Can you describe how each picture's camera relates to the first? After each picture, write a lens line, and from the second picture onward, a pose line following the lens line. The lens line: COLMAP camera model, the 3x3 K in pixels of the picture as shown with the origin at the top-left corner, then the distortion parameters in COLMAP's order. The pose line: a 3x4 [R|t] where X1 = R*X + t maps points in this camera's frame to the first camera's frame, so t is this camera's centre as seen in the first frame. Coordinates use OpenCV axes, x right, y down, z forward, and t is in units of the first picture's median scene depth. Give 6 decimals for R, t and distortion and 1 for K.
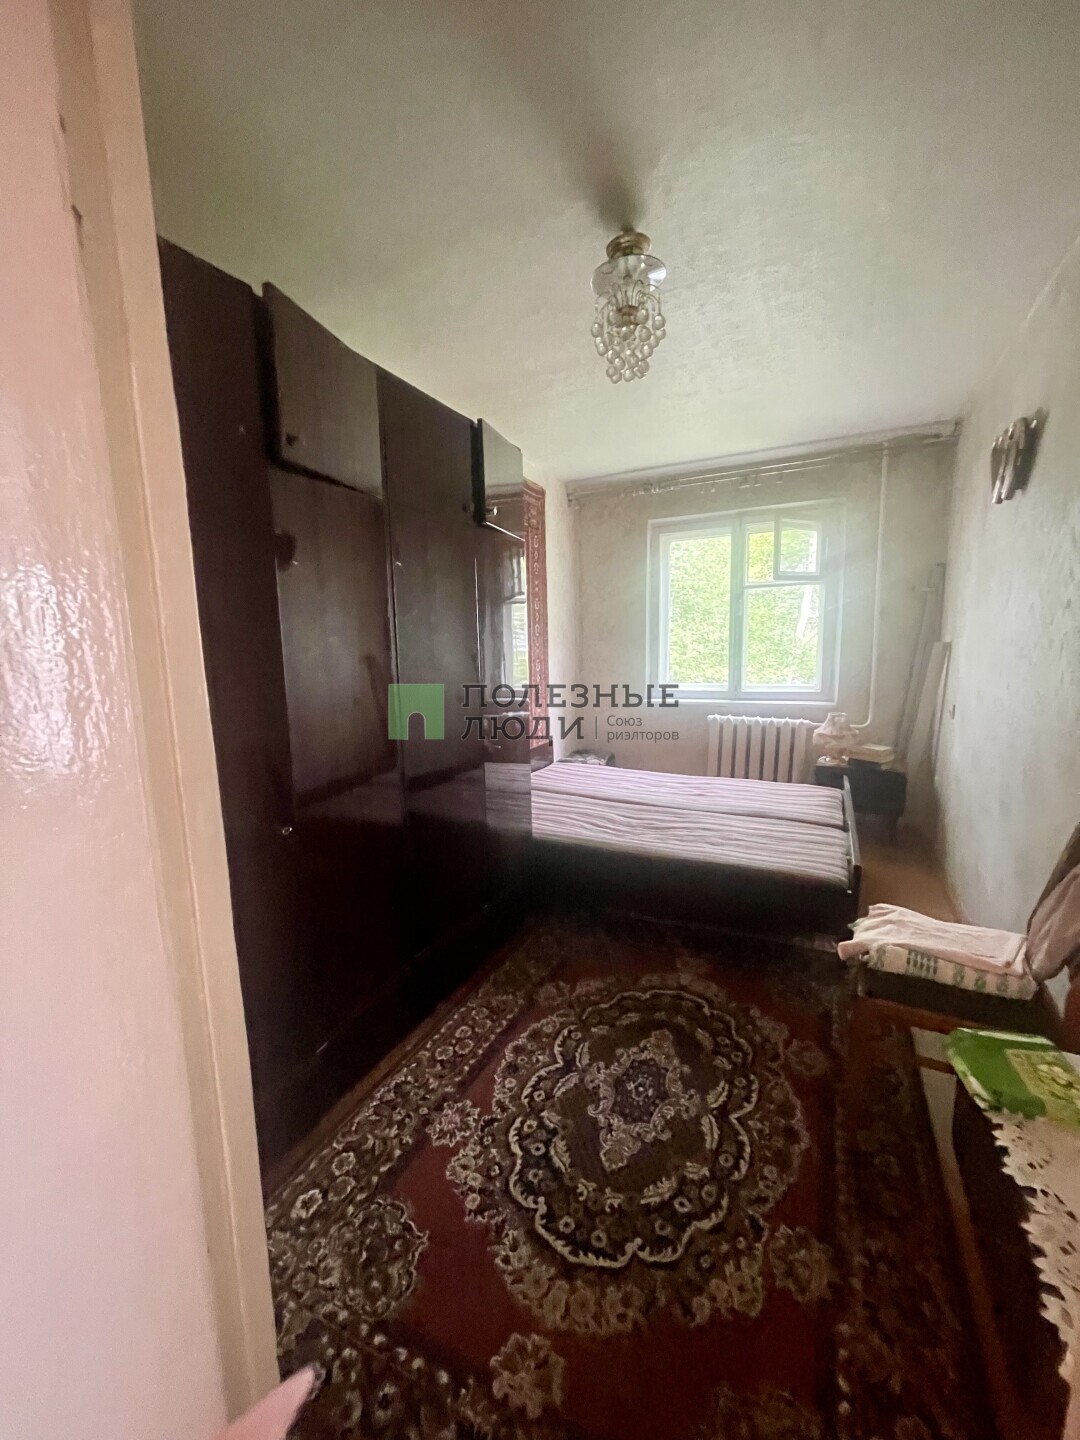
lens RADIAL K [[575.0, 0, 534.2], [0, 575.0, 723.8], [0, 0, 1]] dist [0.002855, 0.000539]
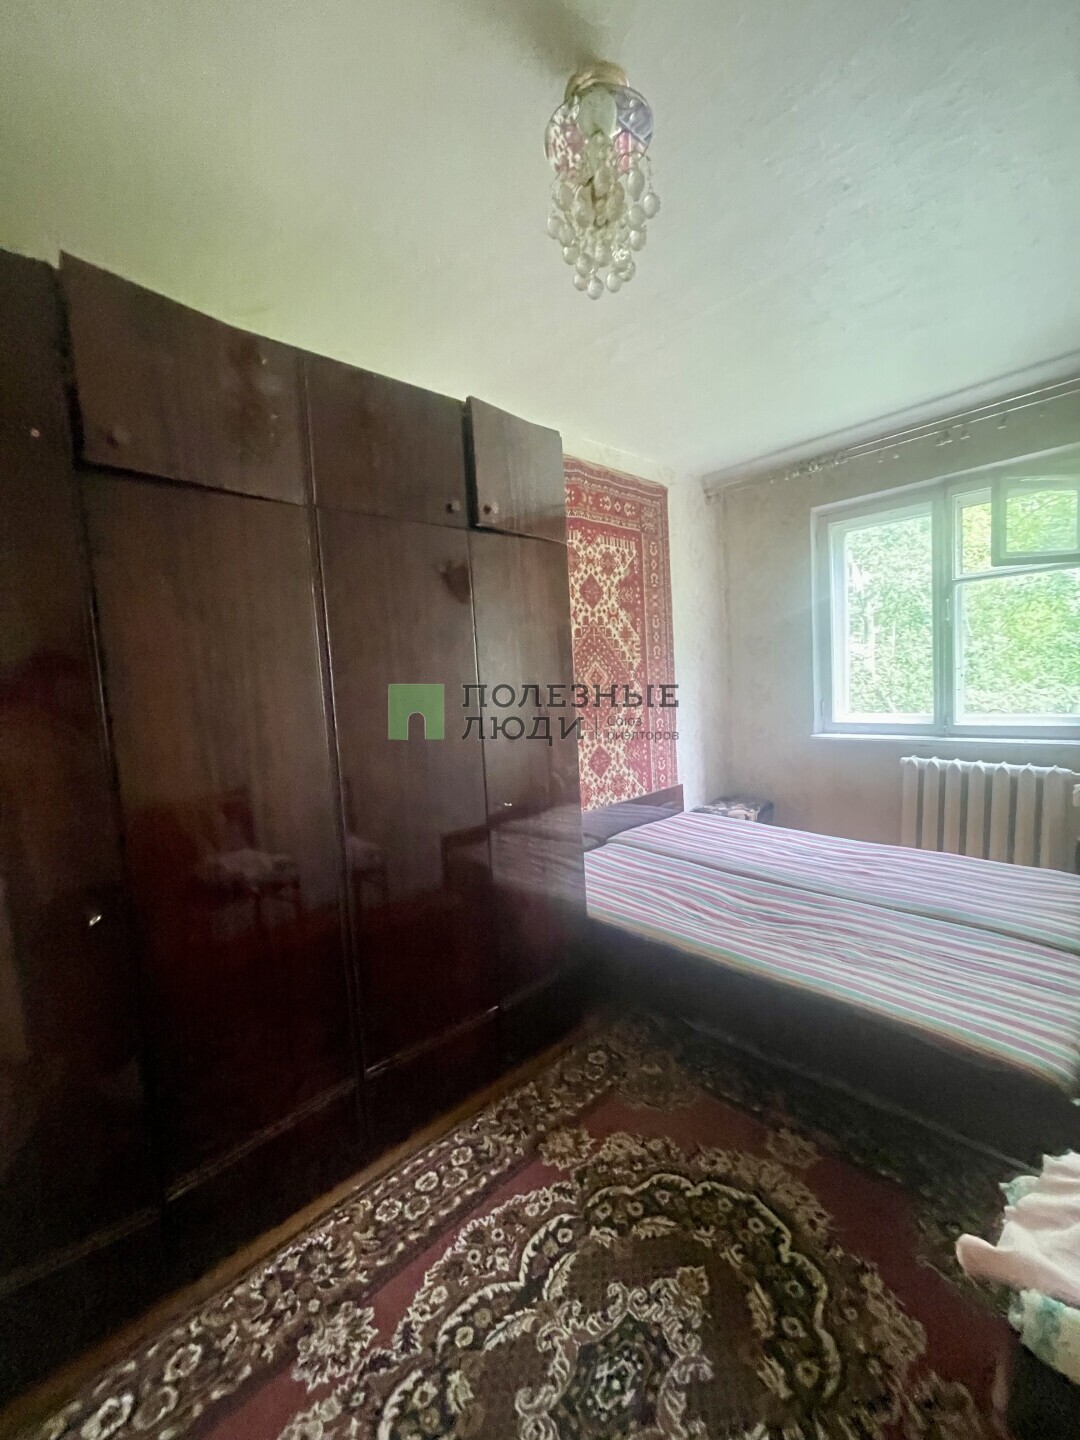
lens RADIAL K [[575.0, 0, 536.8], [0, 575.0, 725.0], [0, 0, 1]] dist [0.002855, 0.000539]
pose [[0.934235, 0.000843, -0.356658, 0.279123], [-0.015699, 0.999125, -0.038759, -0.043723], [0.356313, 0.041809, 0.933431, 0.304830]]
